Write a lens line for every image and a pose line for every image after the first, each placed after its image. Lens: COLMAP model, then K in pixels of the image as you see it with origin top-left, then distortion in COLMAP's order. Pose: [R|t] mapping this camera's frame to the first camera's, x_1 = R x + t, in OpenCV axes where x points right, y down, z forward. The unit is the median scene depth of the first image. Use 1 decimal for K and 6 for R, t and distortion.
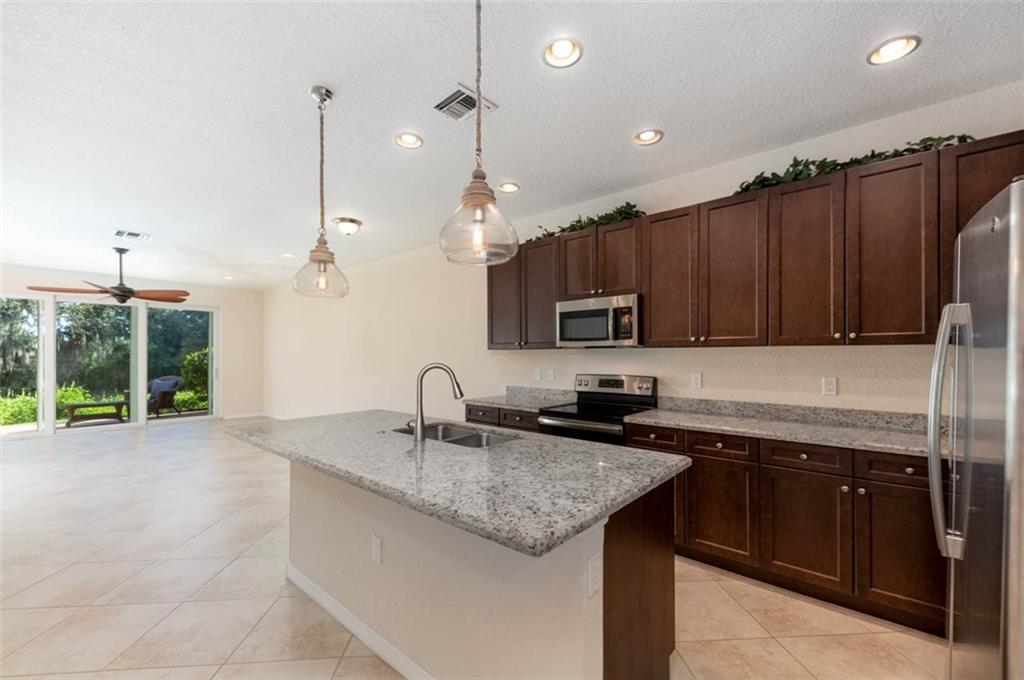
lens RADIAL K [[431.9, 0, 503.0], [0, 431.9, 357.8], [0, 0, 1]] dist [0.008325, -0.003494]
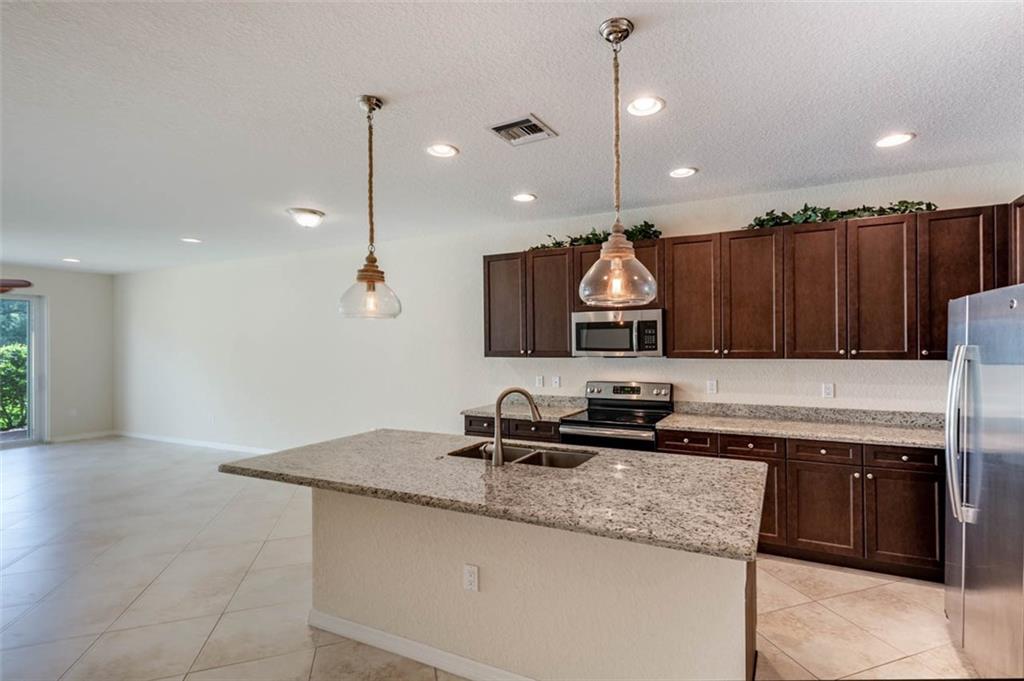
lens RADIAL K [[479.8, 0, 514.0], [0, 479.8, 346.3], [0, 0, 1]] dist [-0.000830, 0.003976]
pose [[0.968887, -0.027684, 0.245950, -0.391846], [0.025855, 0.999609, 0.010661, -0.087228], [-0.246149, -0.003970, 0.969224, -0.083484]]
